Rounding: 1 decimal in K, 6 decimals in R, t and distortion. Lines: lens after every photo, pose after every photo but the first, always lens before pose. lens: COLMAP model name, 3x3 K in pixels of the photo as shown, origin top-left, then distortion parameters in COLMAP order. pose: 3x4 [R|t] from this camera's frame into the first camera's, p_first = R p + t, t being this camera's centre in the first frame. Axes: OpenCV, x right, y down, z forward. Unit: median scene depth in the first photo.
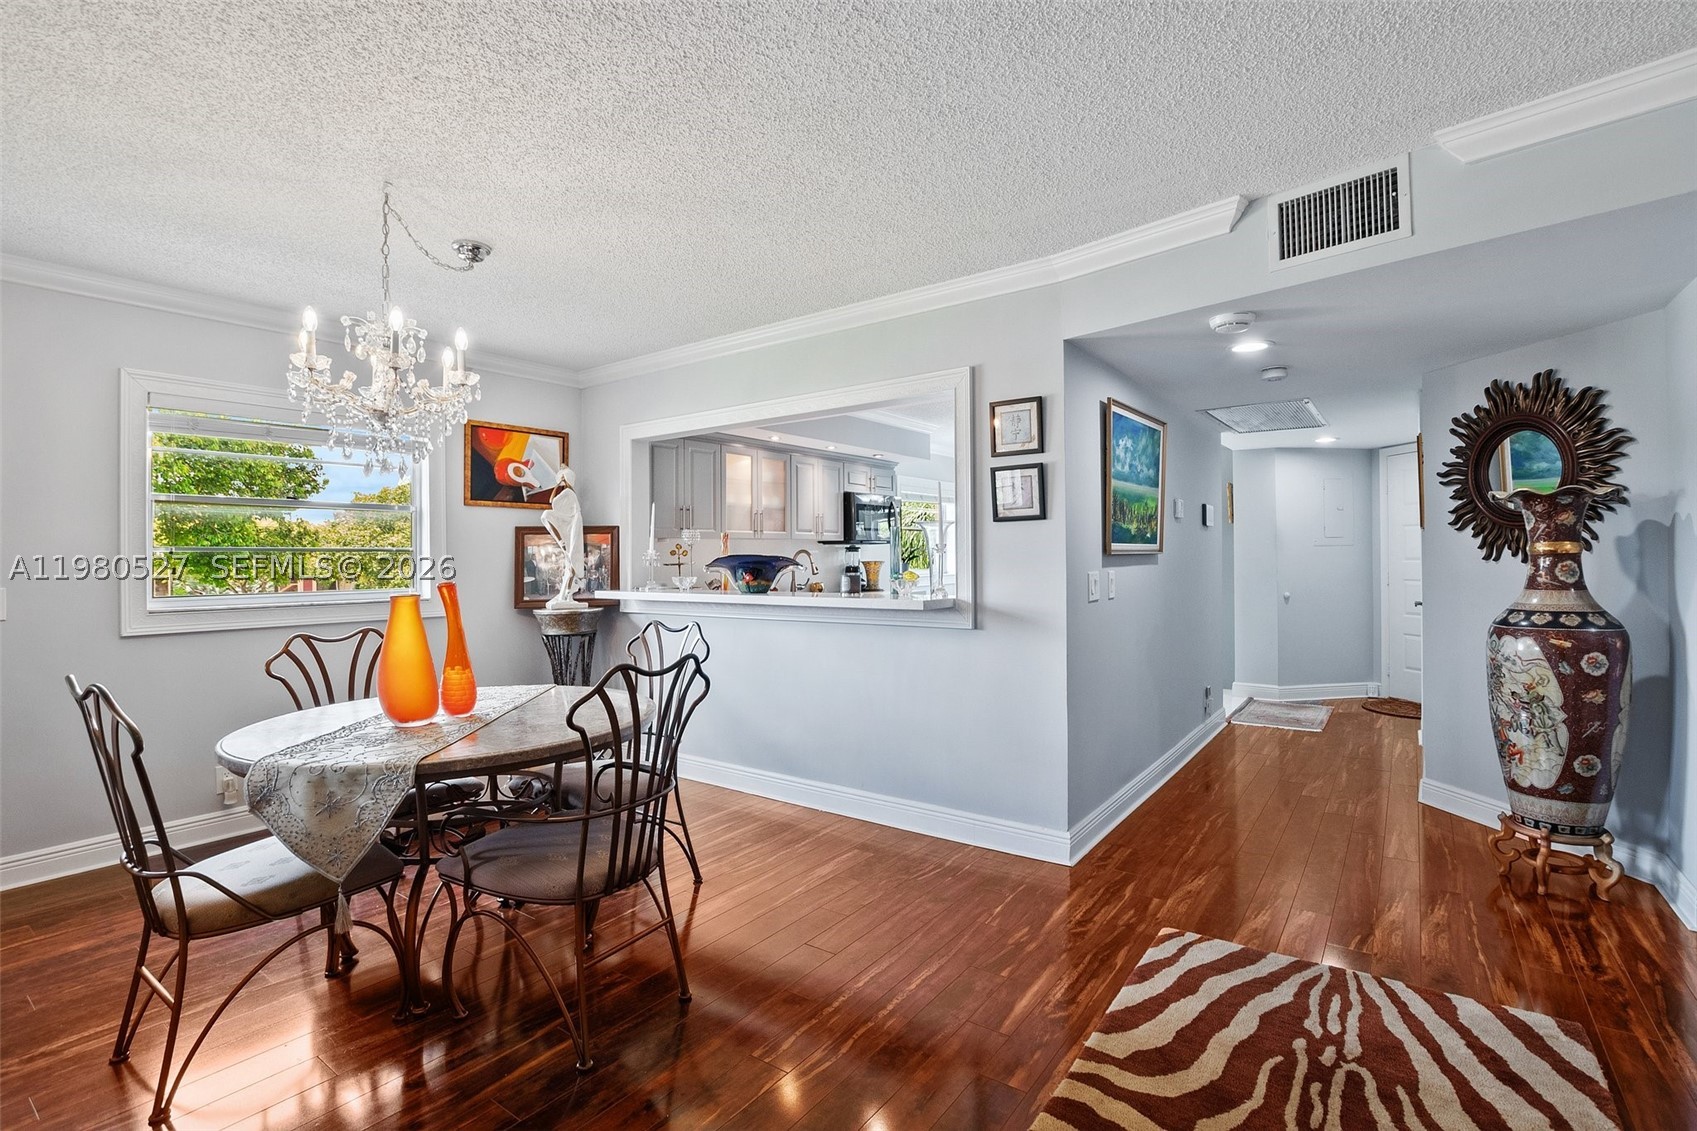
lens RADIAL K [[789.0, 0, 852.2], [0, 789.0, 550.3], [0, 0, 1]] dist [-0.055536, 0.000297]
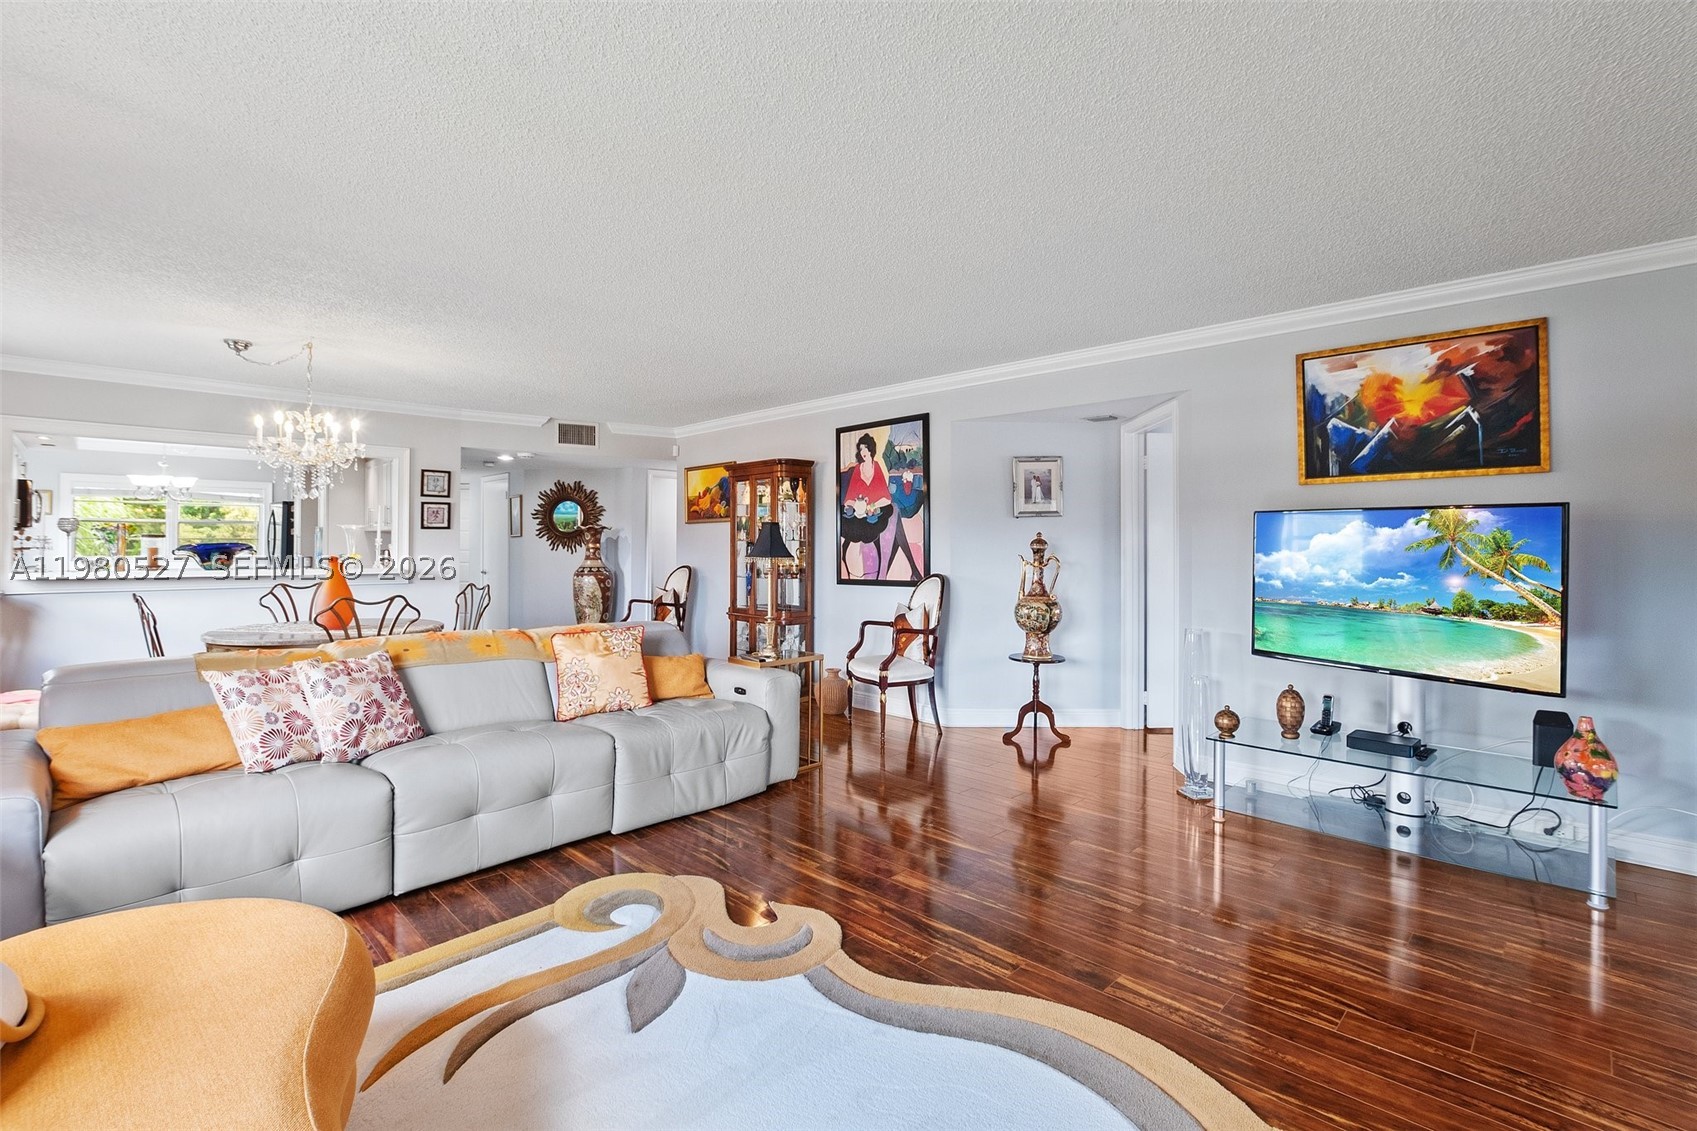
lens RADIAL K [[789.0, 0, 852.2], [0, 789.0, 550.3], [0, 0, 1]] dist [-0.055536, 0.000297]
pose [[0.143924, 0.010725, 0.989531, -1.687415], [-0.008750, 0.999916, -0.009565, 0.029738], [-0.989550, -0.007281, 0.144006, -0.388022]]
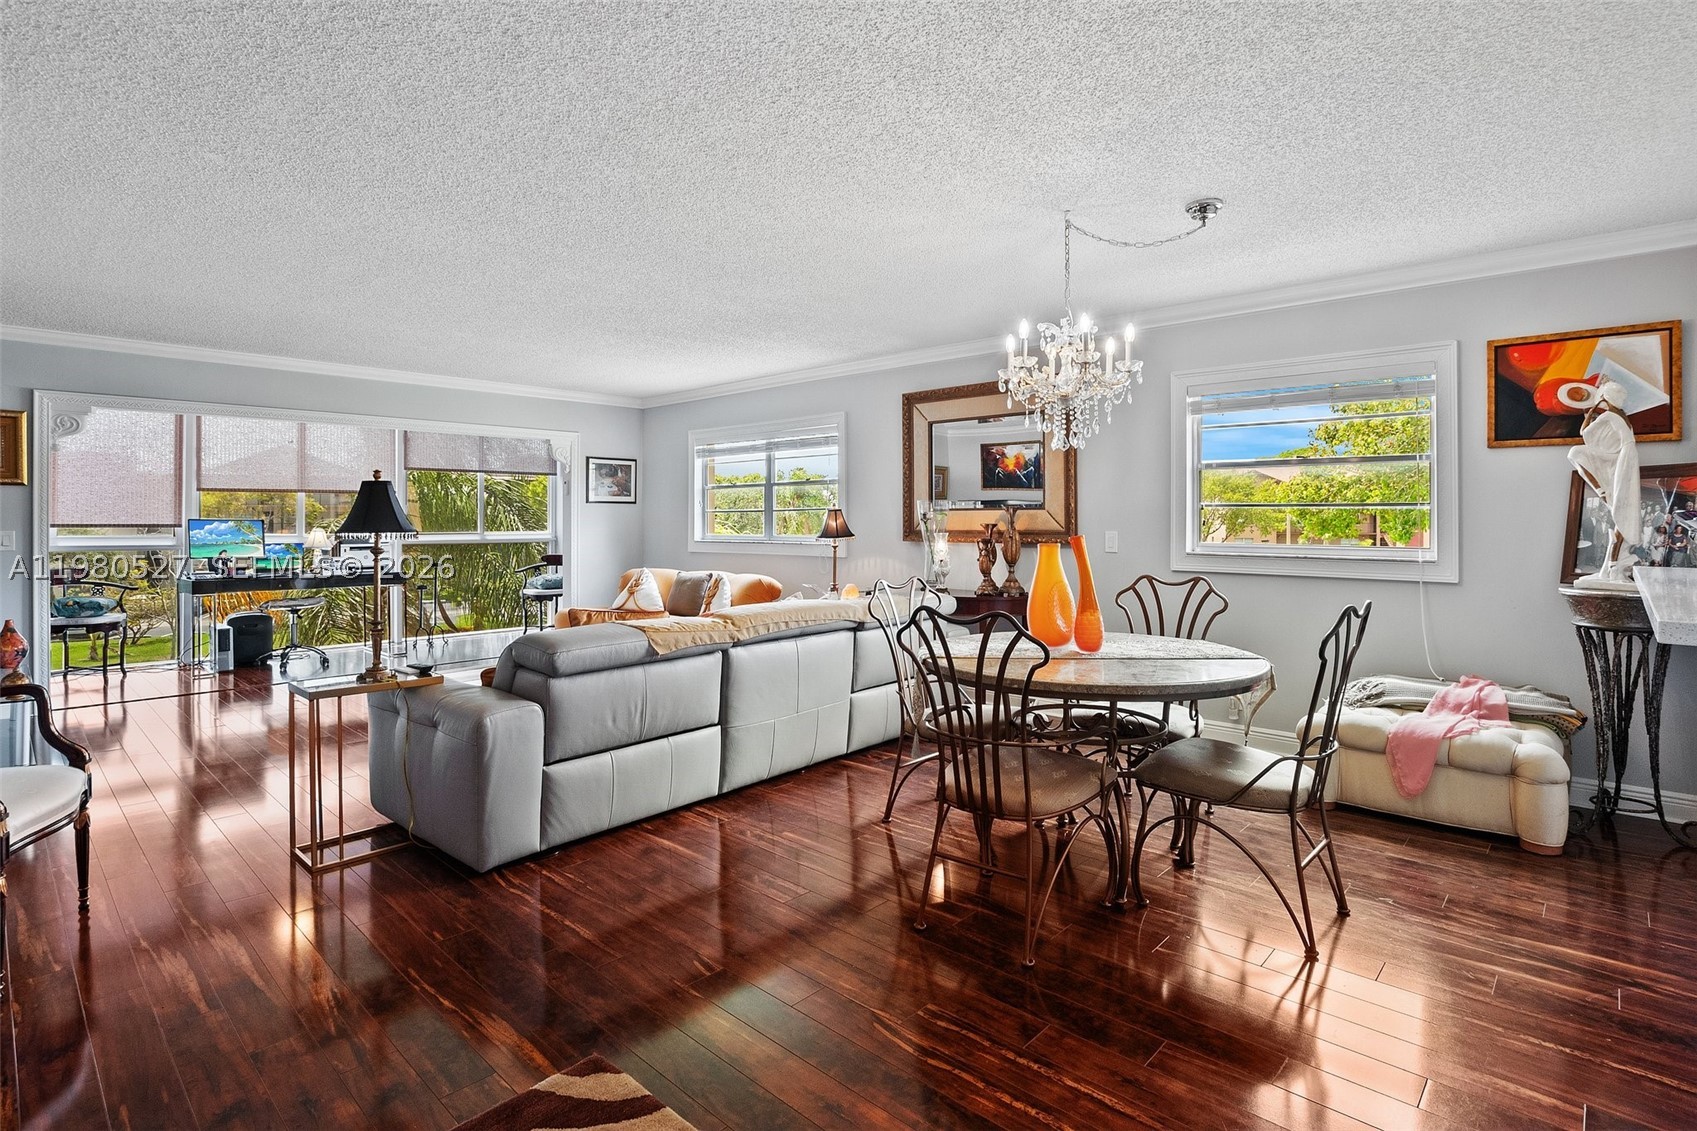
lens RADIAL K [[805.6, 0, 849.7], [0, 805.6, 513.9], [0, 0, 1]] dist [-0.002282, -0.000557]
pose [[-0.096876, 0.008992, -0.995256, 0.458344], [0.008153, 0.999933, 0.008241, -0.002278], [0.995263, -0.007316, -0.096943, 0.491294]]
